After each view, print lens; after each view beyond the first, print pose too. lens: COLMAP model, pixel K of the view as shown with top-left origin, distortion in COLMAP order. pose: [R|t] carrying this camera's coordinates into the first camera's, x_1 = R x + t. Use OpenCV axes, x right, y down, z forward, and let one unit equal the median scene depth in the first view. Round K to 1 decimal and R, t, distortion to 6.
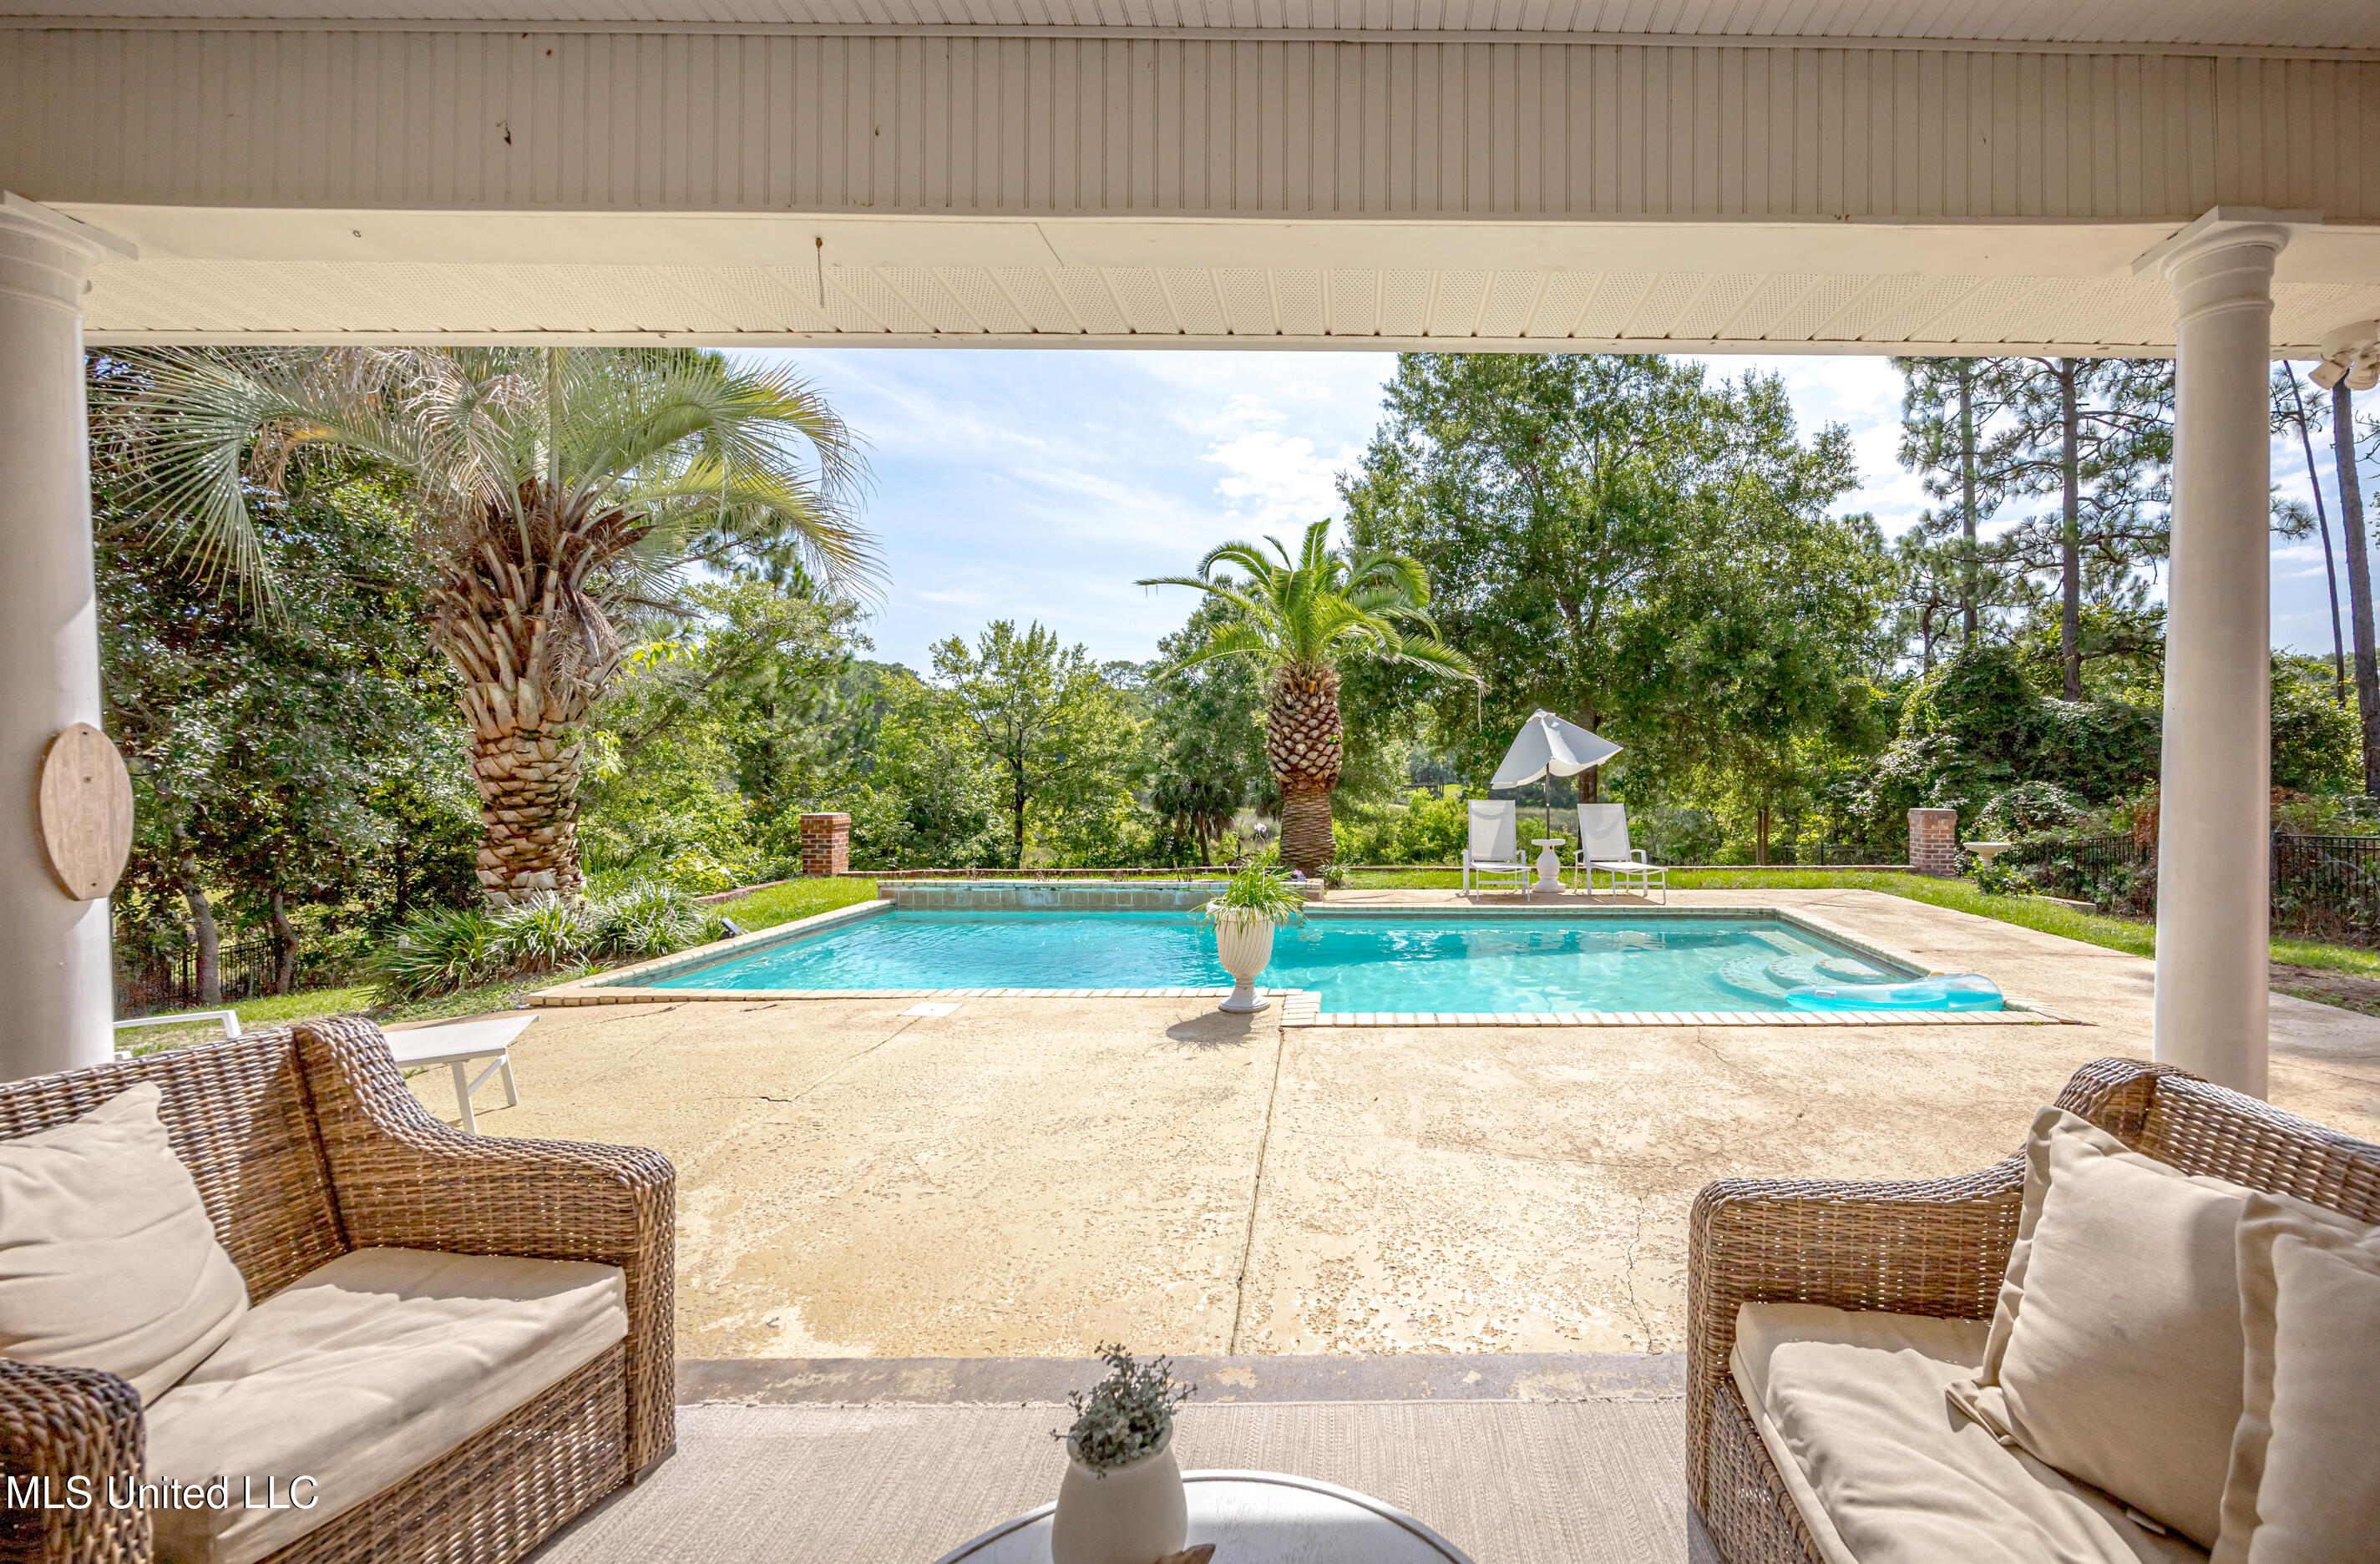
lens RADIAL K [[965.5, 0, 1367.7], [0, 965.5, 772.4], [0, 0, 1]] dist [0.000666, 0.000194]
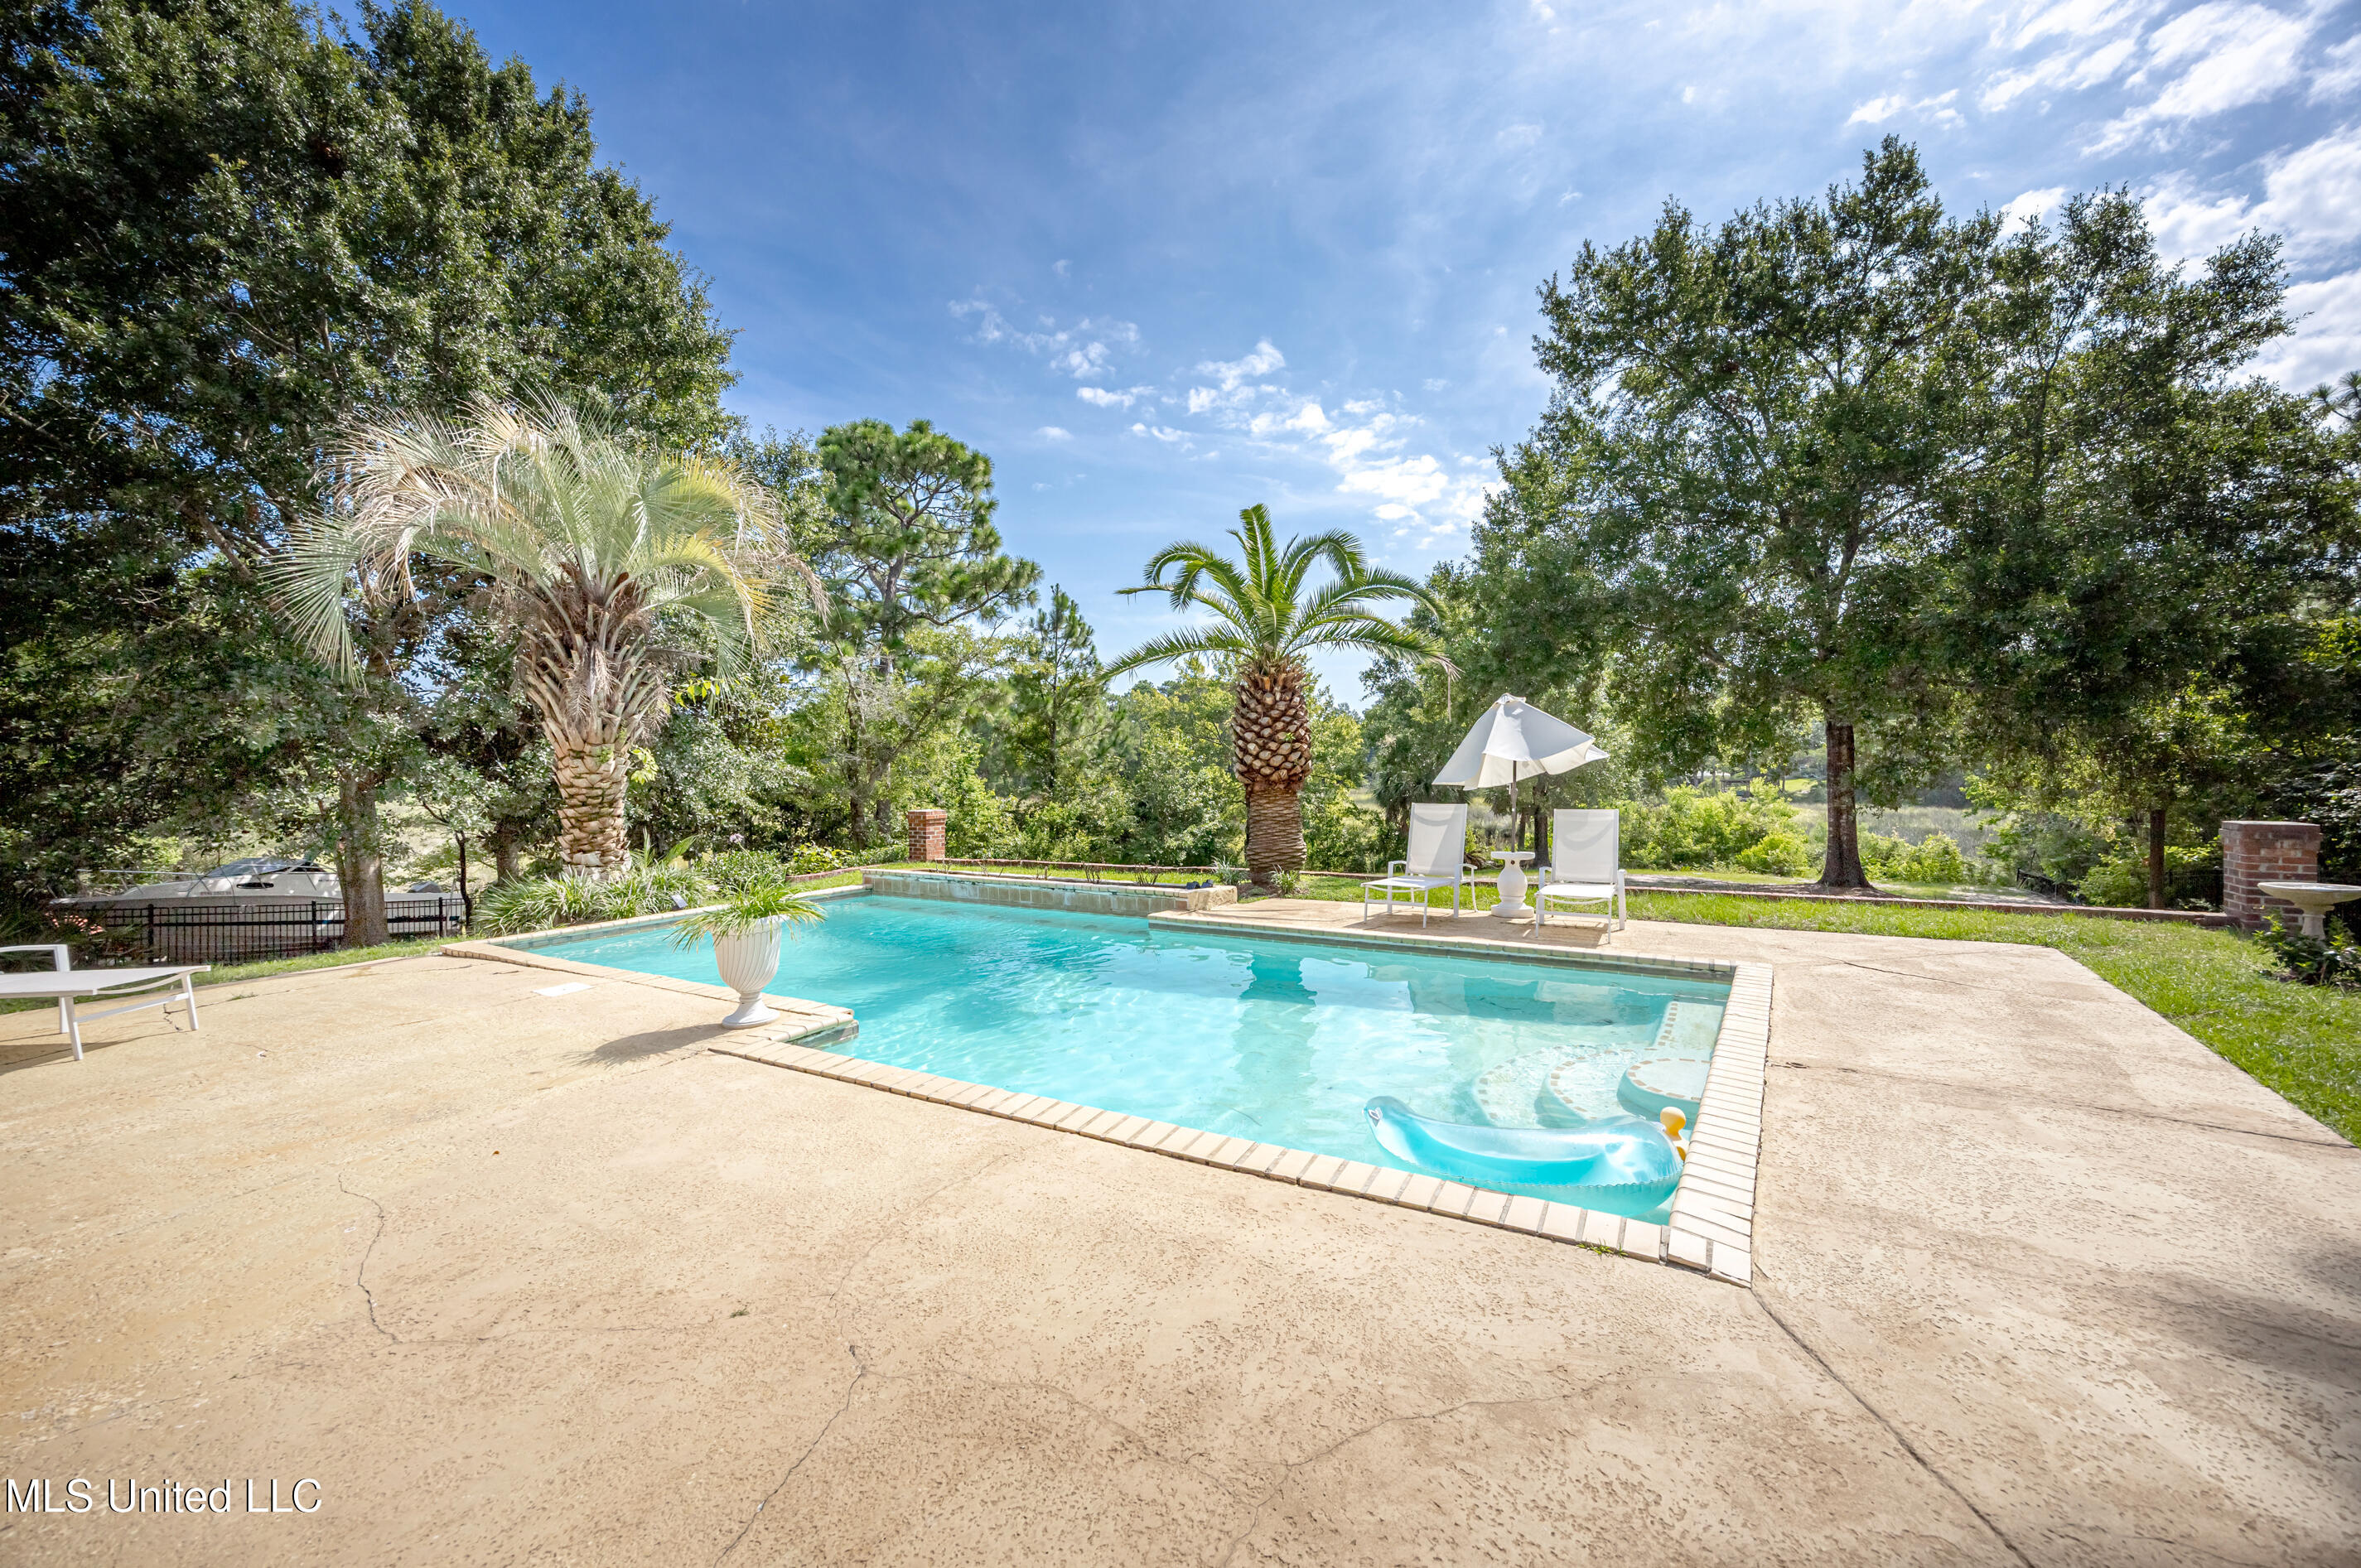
lens RADIAL K [[892.6, 0, 1159.5], [0, 892.6, 779.4], [0, 0, 1]] dist [-0.001516, 0.000120]
pose [[0.862576, -0.007021, -0.505879, 0.295829], [0.012268, 0.999900, 0.007040, -0.001166], [0.505779, -0.012278, 0.862576, 0.187449]]
